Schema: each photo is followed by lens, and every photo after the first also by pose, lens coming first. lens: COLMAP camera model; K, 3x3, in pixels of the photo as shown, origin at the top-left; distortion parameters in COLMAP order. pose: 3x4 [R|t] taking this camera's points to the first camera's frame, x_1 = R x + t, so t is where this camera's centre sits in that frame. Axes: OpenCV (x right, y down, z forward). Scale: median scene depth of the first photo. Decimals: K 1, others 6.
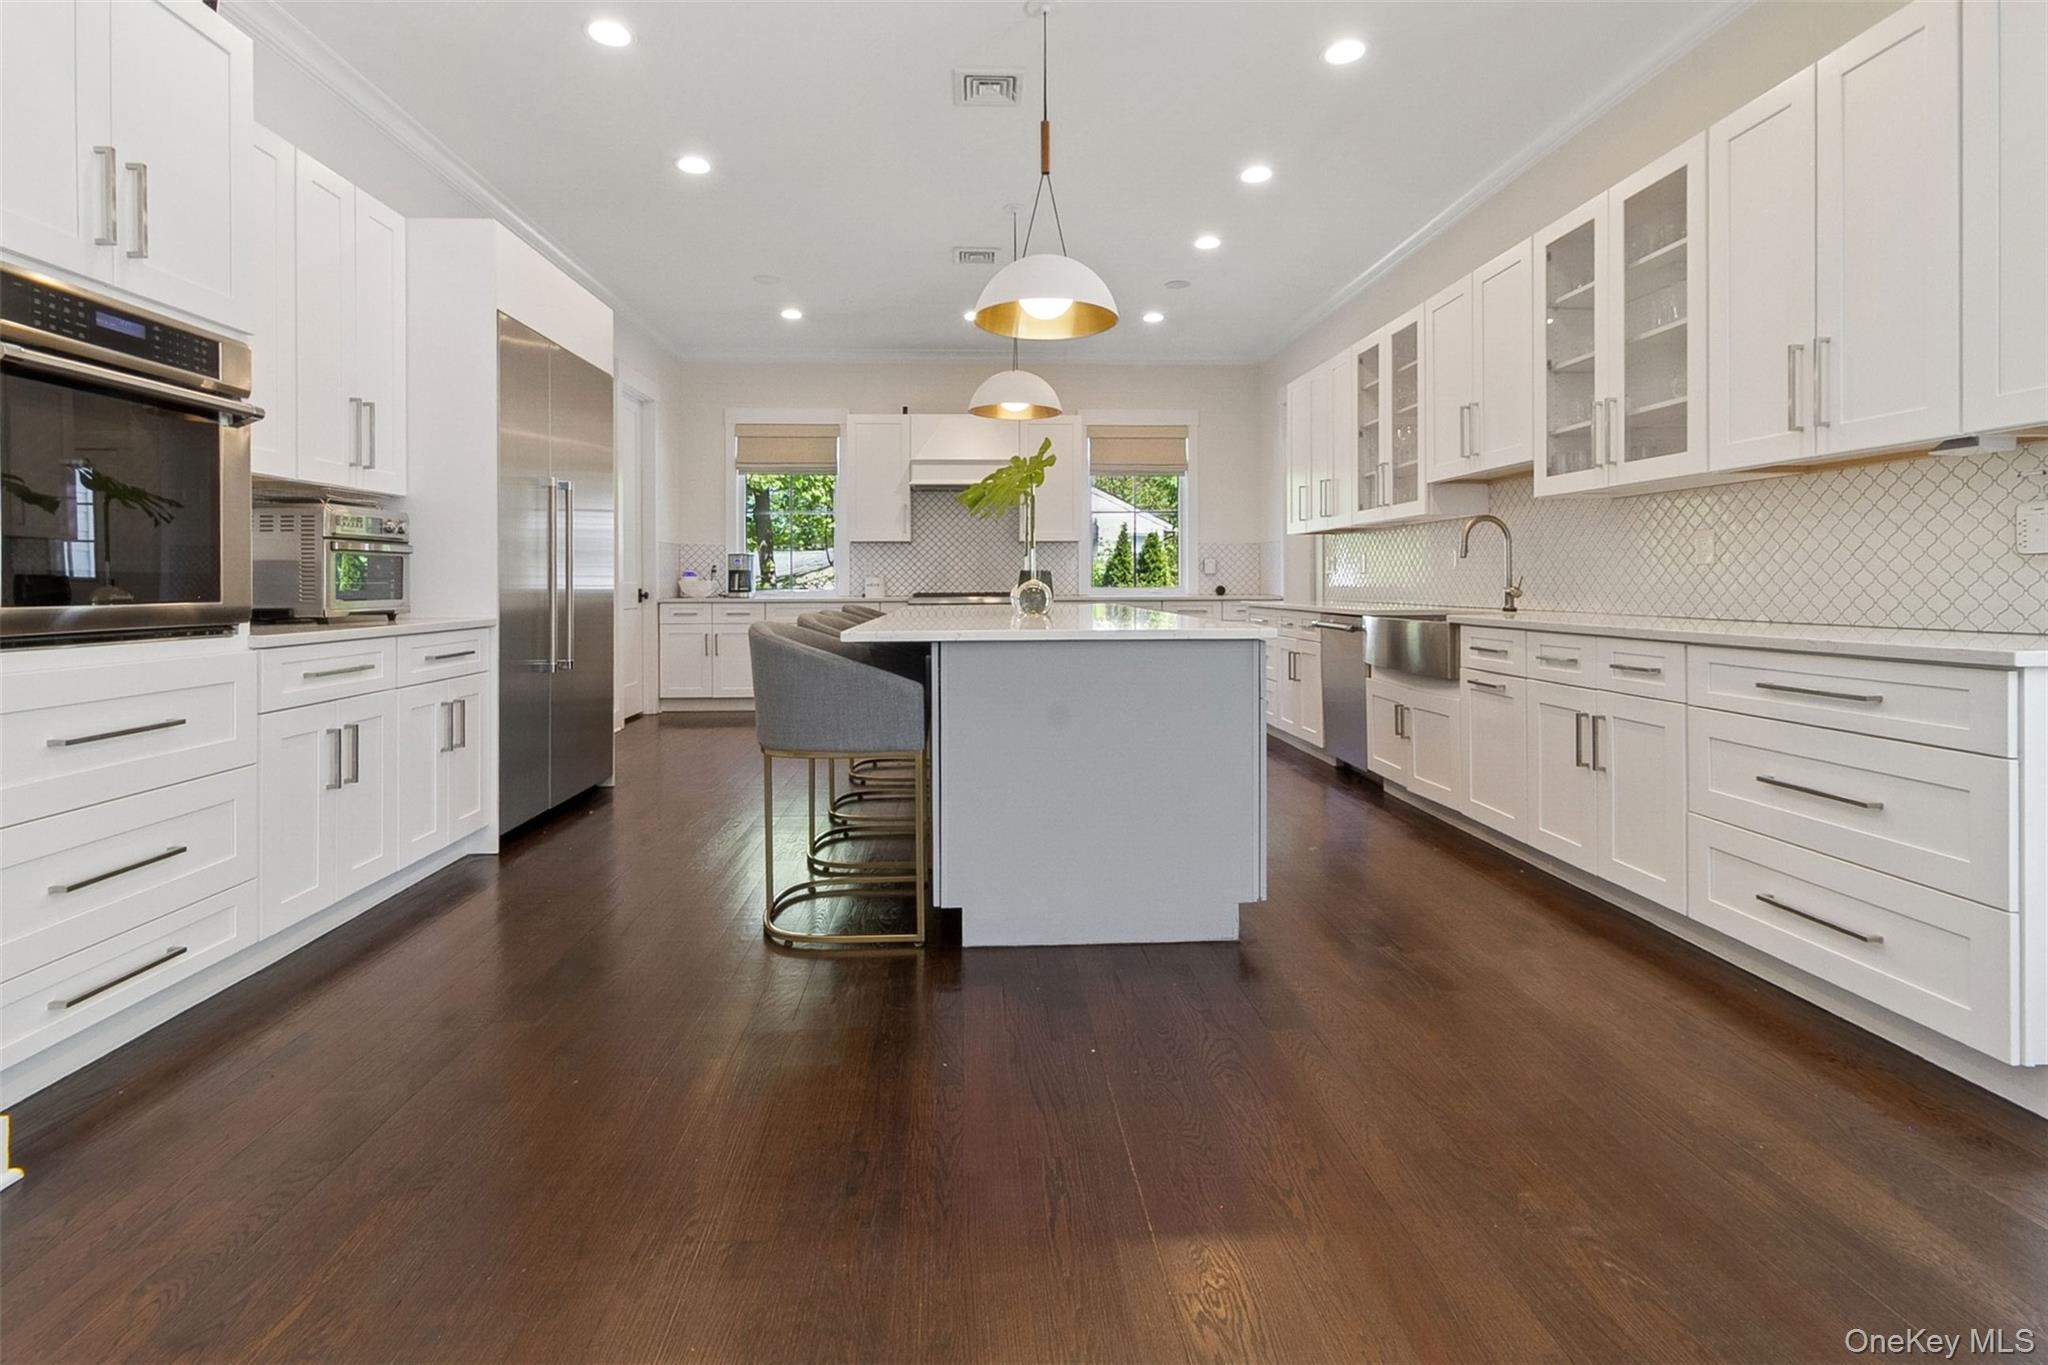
lens RADIAL K [[965.0, 0, 1029.2], [0, 965.0, 612.1], [0, 0, 1]] dist [0.000651, -0.000771]
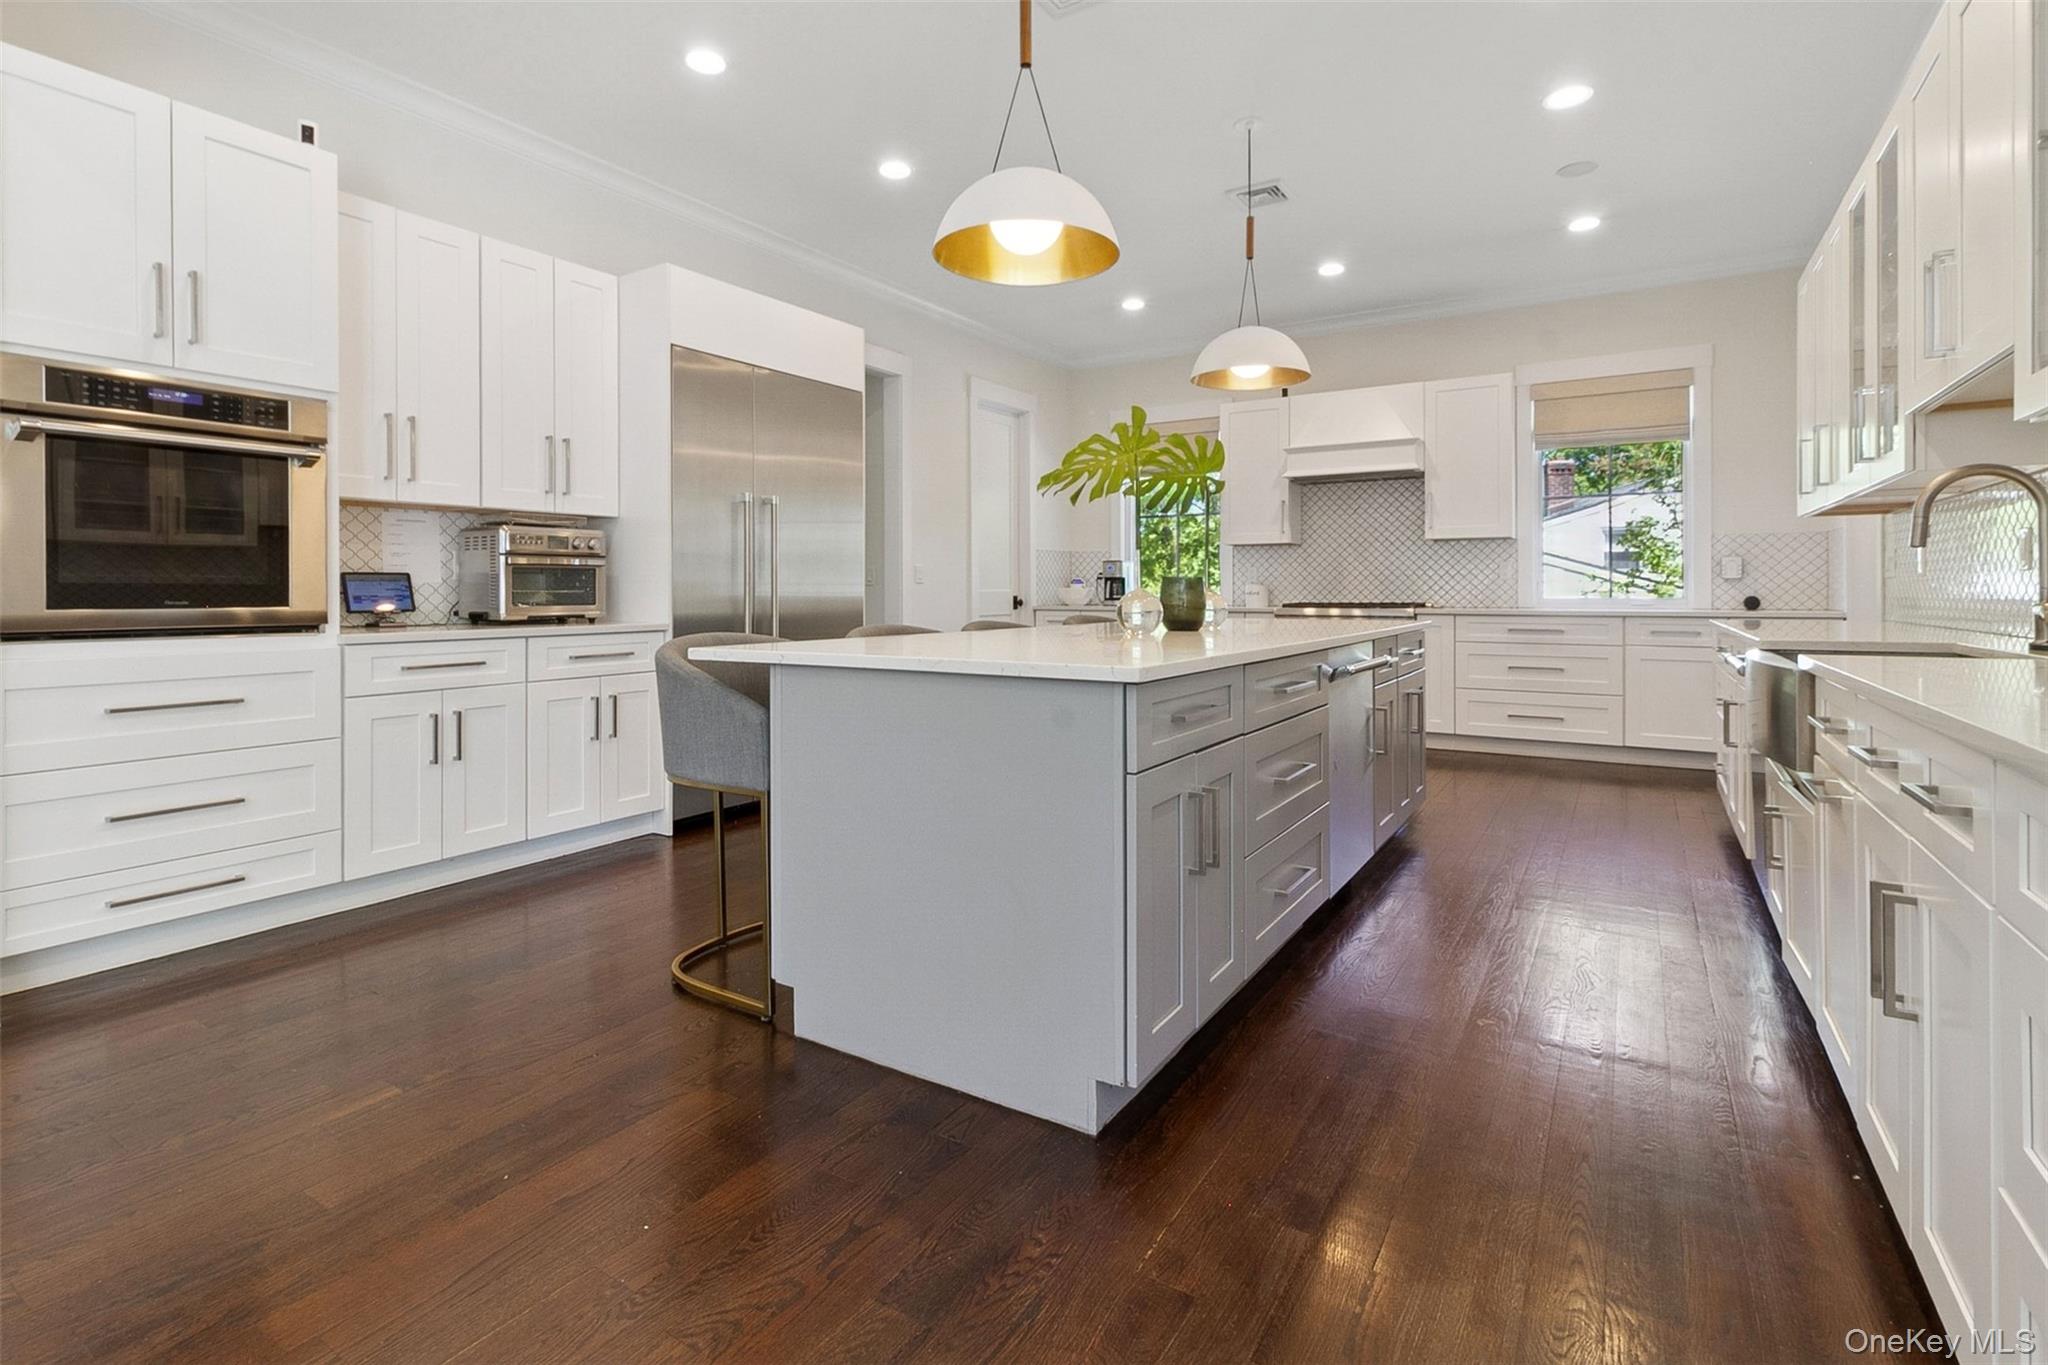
lens RADIAL K [[975.0, 0, 1027.7], [0, 975.0, 616.1], [0, 0, 1]] dist [-0.001257, -0.000274]
pose [[0.814136, 0.017376, -0.580414, 0.426113], [-0.018929, 0.999815, 0.003381, -0.013328], [0.580366, 0.008234, 0.814314, 0.324982]]
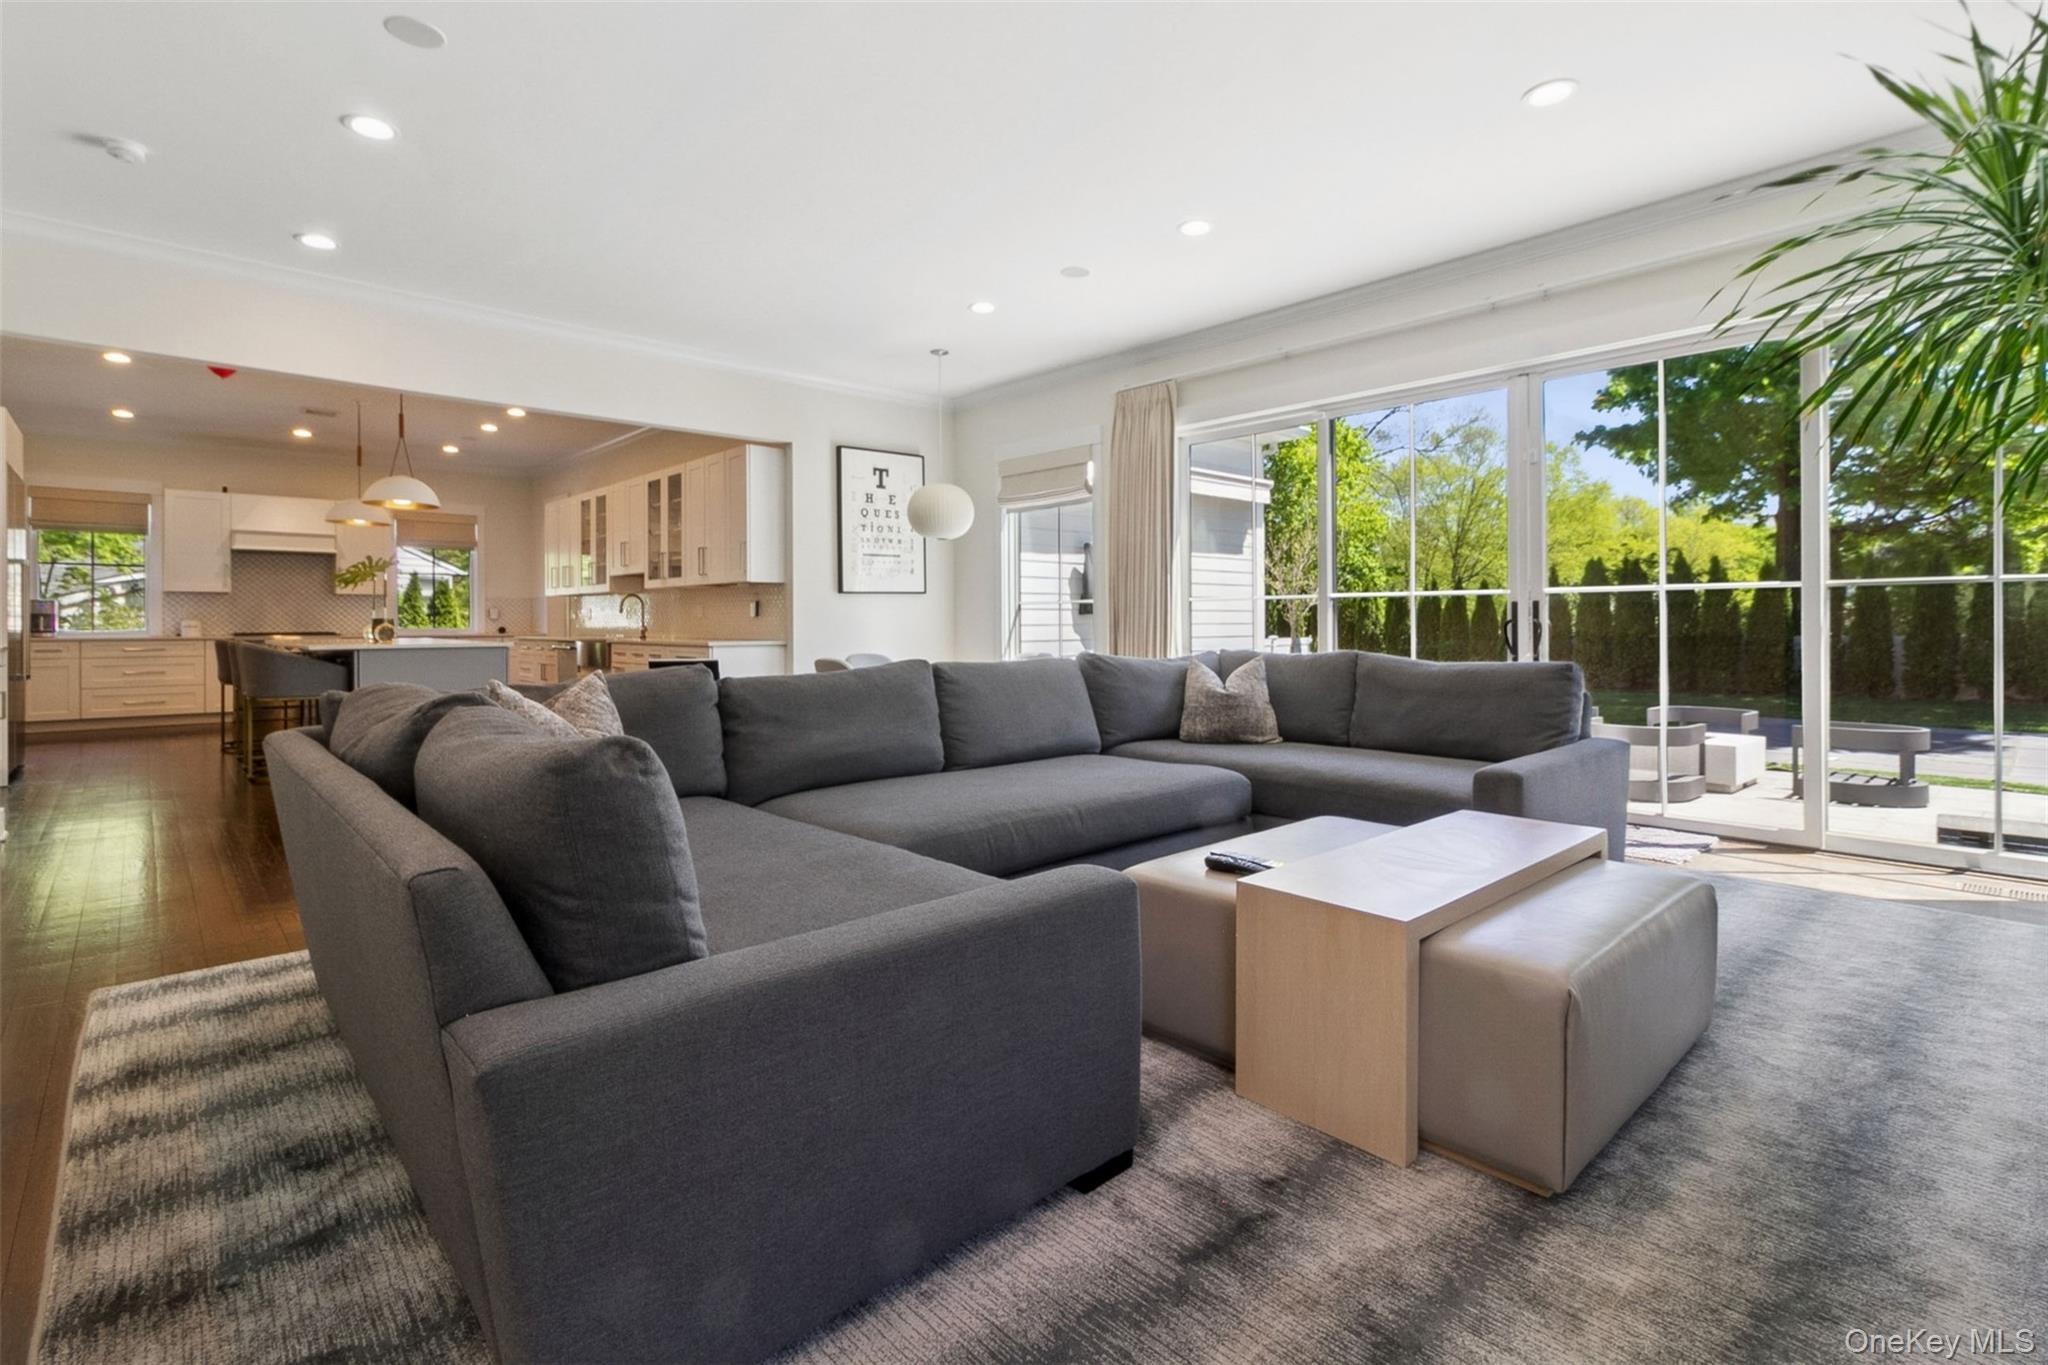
lens RADIAL K [[965.0, 0, 1029.2], [0, 965.0, 612.1], [0, 0, 1]] dist [0.000651, -0.000771]
pose [[0.778580, 0.009537, 0.627473, -0.221146], [0.018131, 0.999125, -0.037683, 0.045074], [-0.627284, 0.040716, 0.777726, -1.454584]]
